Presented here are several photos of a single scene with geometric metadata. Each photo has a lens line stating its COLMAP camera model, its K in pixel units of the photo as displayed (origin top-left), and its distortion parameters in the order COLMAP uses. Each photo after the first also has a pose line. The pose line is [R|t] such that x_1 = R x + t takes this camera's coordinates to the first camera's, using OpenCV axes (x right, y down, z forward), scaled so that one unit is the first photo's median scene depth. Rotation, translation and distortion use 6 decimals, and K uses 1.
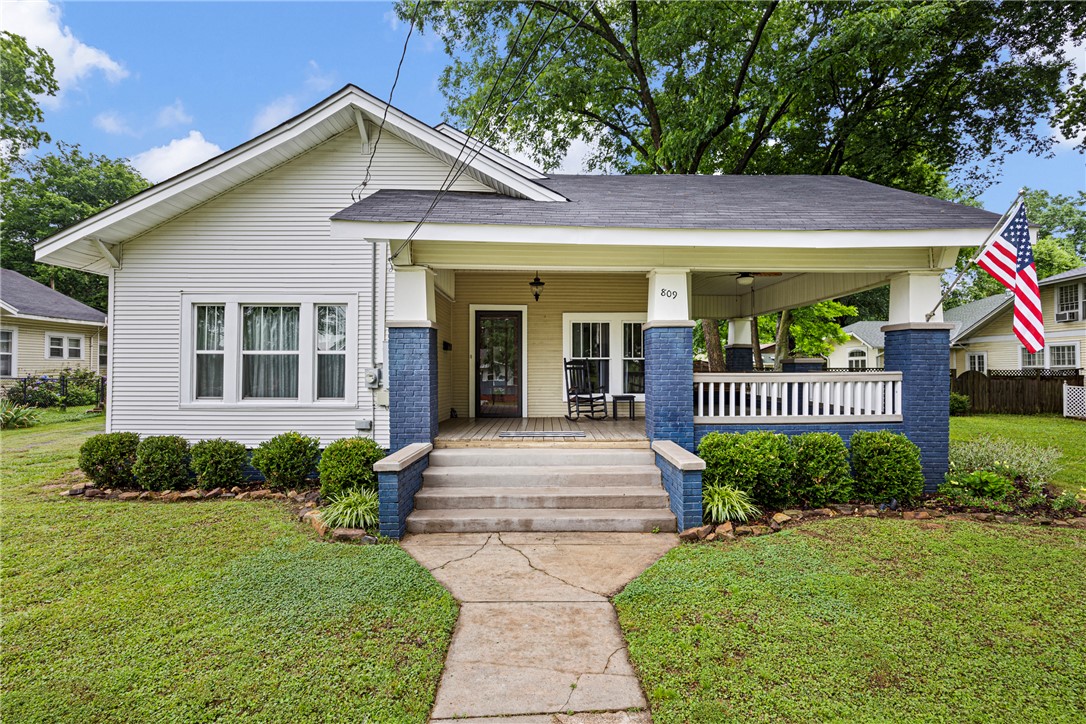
lens RADIAL K [[498.0, 0, 528.7], [0, 498.0, 356.5], [0, 0, 1]] dist [-0.002901, -0.000265]
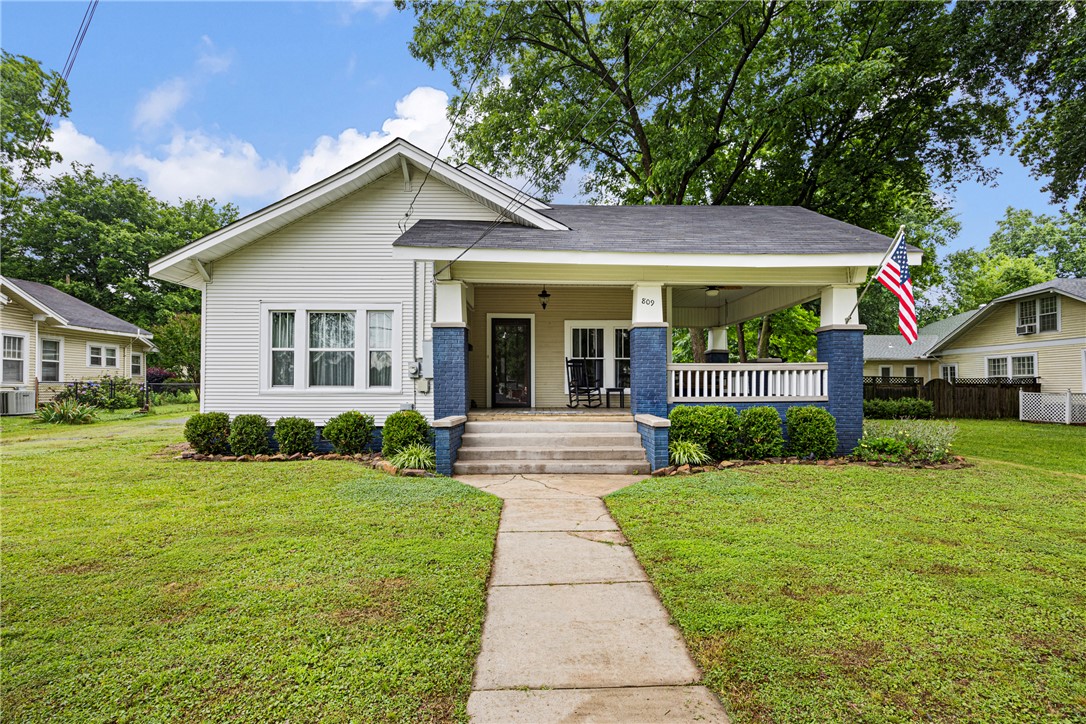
lens RADIAL K [[498.0, 0, 529.9], [0, 498.0, 370.0], [0, 0, 1]] dist [-0.002901, -0.000265]
pose [[0.999962, -0.000187, 0.008701, -0.032232], [0.000249, 0.999975, -0.007119, 0.051708], [-0.008700, 0.007121, 0.999937, -0.252943]]
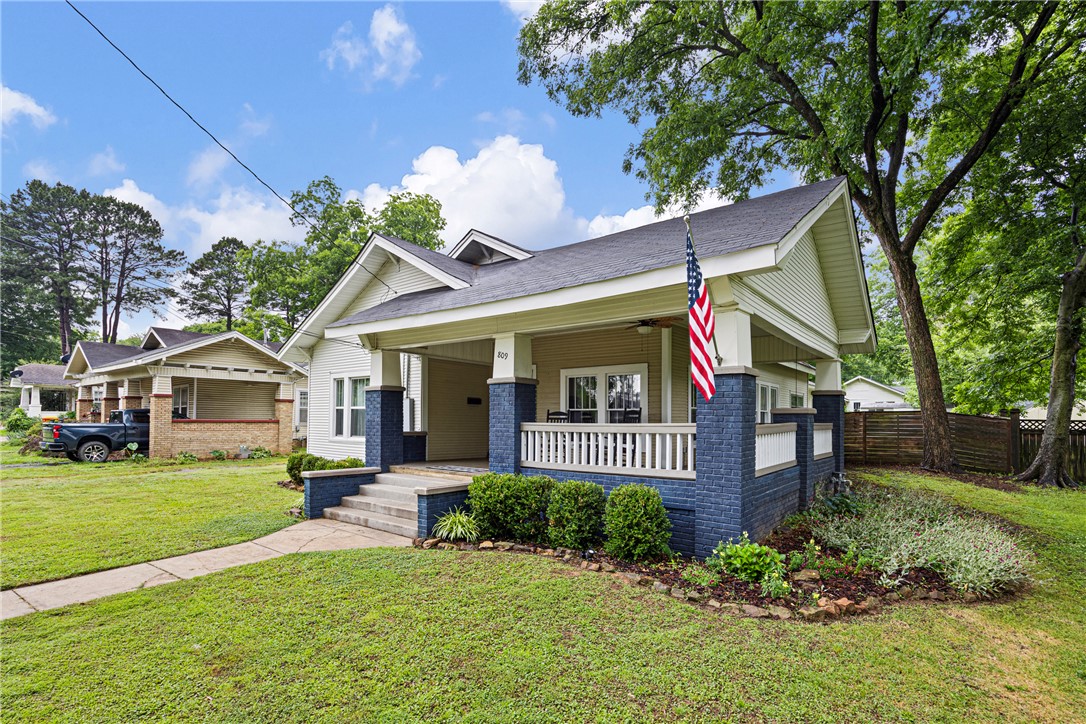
lens RADIAL K [[498.0, 0, 551.0], [0, 498.0, 416.4], [0, 0, 1]] dist [-0.002901, -0.000265]
pose [[0.792461, 0.000815, -0.609922, 0.938775], [0.014051, 0.999709, 0.019592, -0.002750], [0.609761, -0.024096, 0.792219, 0.106746]]
